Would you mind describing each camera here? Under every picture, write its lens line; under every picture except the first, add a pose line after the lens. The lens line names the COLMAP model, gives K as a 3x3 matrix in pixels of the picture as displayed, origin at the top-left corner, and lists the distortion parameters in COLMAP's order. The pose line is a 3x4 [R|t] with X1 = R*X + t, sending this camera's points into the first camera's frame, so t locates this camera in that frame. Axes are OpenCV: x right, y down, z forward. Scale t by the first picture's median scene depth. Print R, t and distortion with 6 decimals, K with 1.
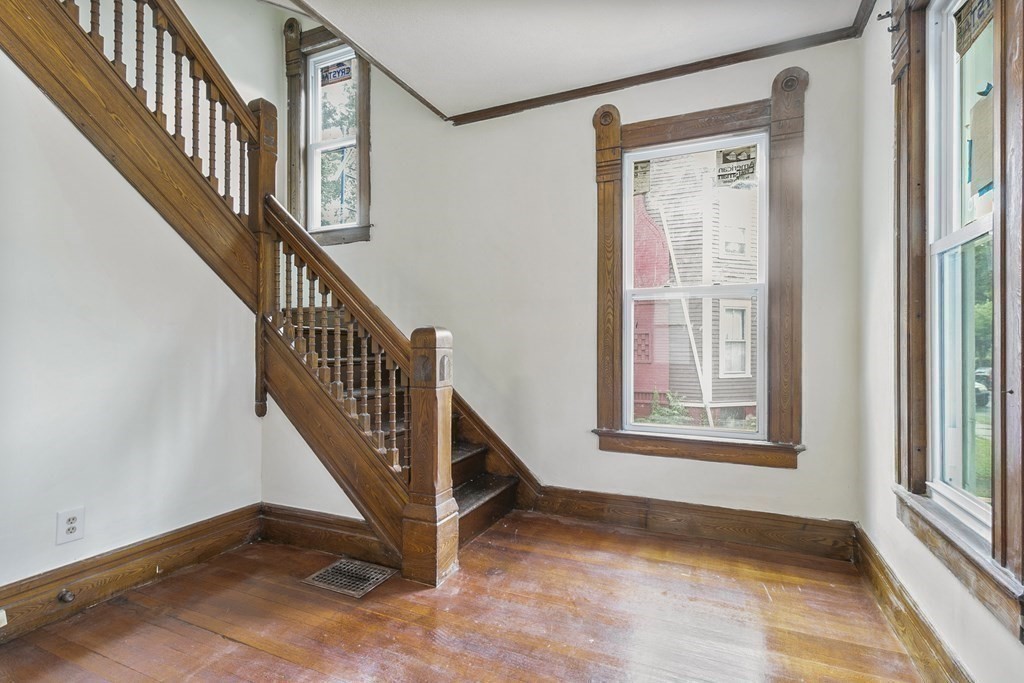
lens RADIAL K [[475.4, 0, 516.1], [0, 475.4, 345.9], [0, 0, 1]] dist [-0.001256, 0.000226]
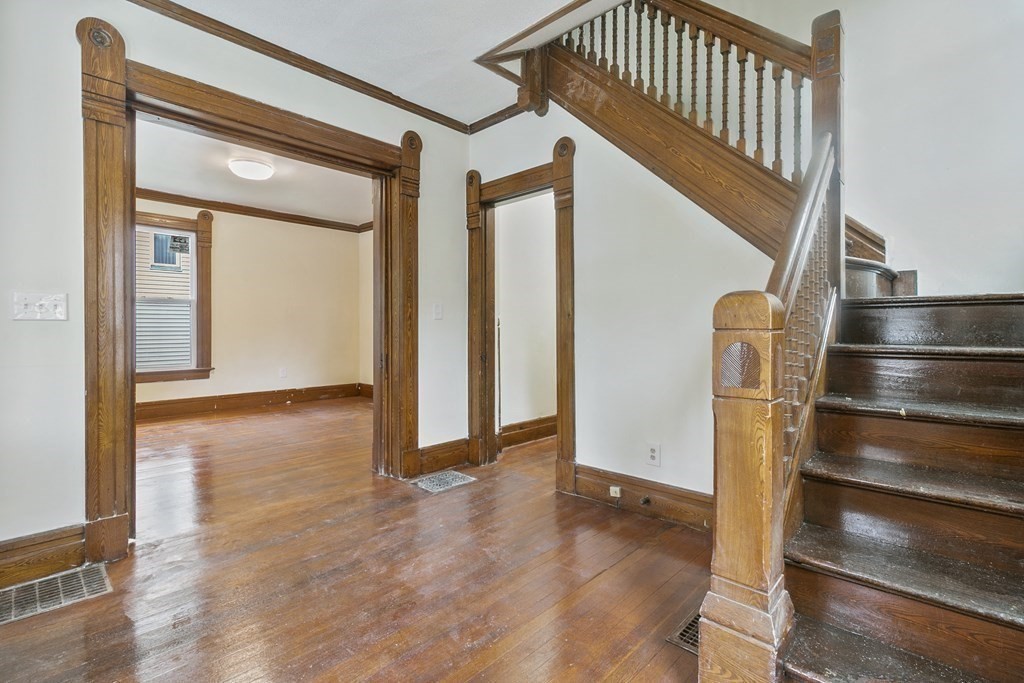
lens RADIAL K [[475.4, 0, 515.8], [0, 475.4, 333.3], [0, 0, 1]] dist [-0.001256, 0.000226]
pose [[-0.337120, 0.007321, -0.941433, 0.536614], [0.004369, 0.999971, 0.006212, 0.005691], [0.941452, -0.002019, -0.337142, 1.088247]]
